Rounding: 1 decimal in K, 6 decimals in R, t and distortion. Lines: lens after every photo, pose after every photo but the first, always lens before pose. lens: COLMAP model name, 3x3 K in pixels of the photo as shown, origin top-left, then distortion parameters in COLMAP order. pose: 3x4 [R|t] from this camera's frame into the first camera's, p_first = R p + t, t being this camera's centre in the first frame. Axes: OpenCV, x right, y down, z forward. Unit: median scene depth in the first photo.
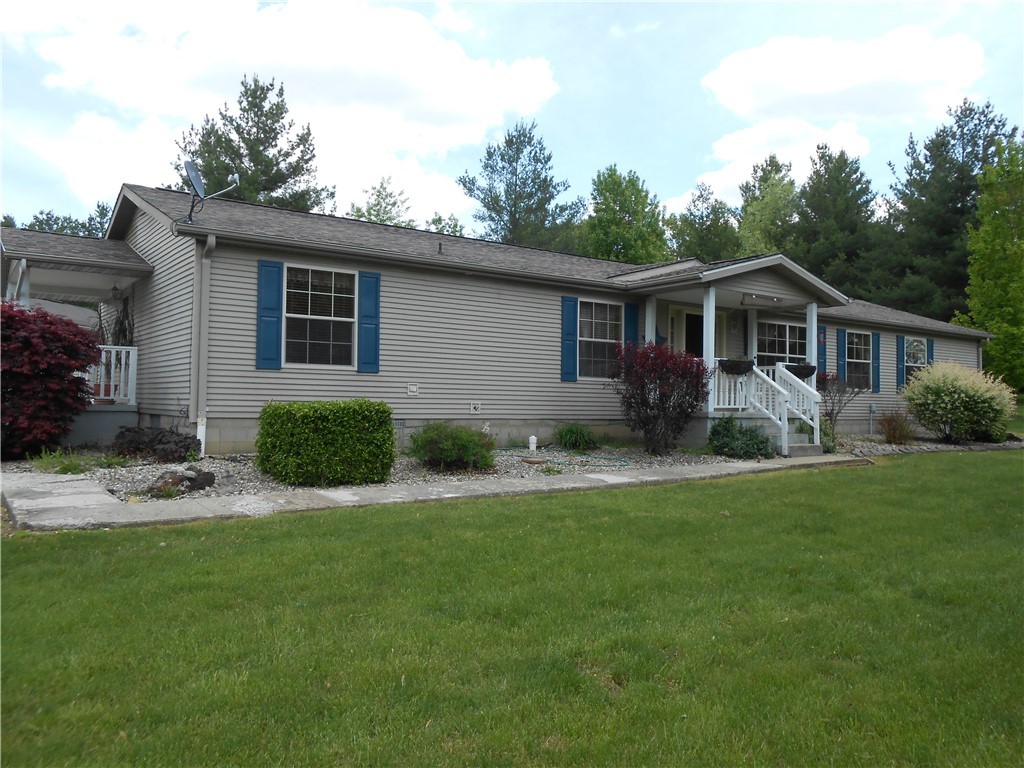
lens RADIAL K [[812.6, 0, 512.0], [0, 812.6, 384.0], [0, 0, 1]] dist [-0.008439, 0.051921]
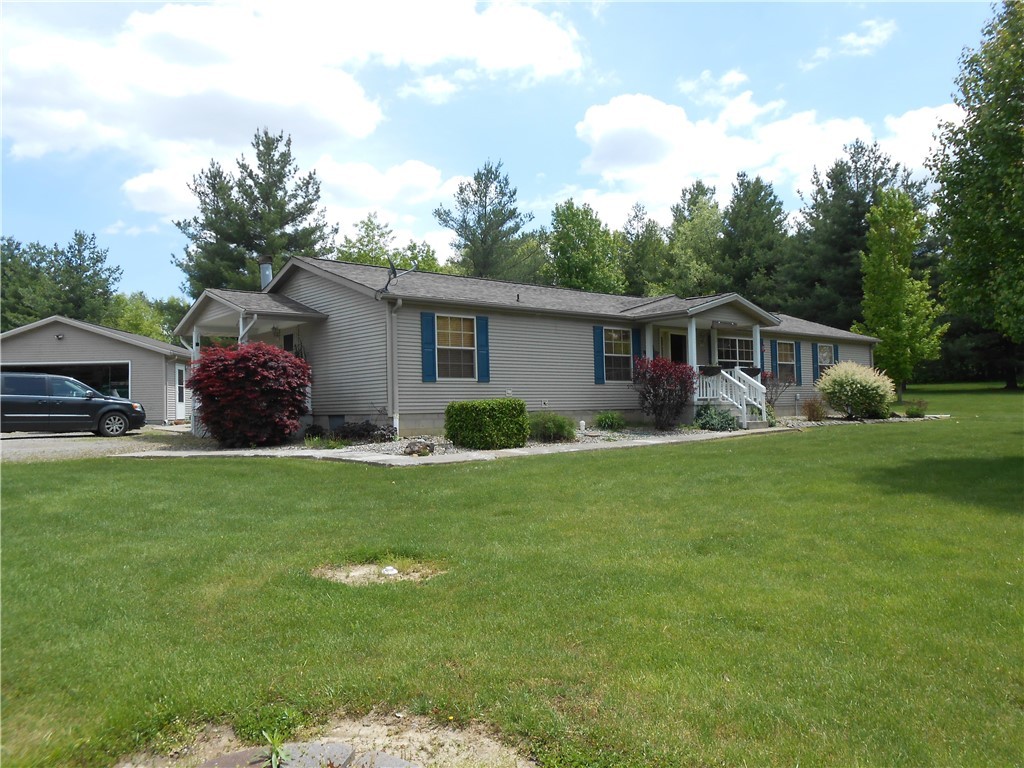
lens RADIAL K [[812.6, 0, 512.0], [0, 812.6, 384.0], [0, 0, 1]] dist [-0.008439, 0.051921]
pose [[0.995377, -0.032519, 0.090377, -0.073302], [0.033254, 0.999425, -0.006630, 0.000394], [-0.090109, 0.009605, 0.995886, -0.148996]]
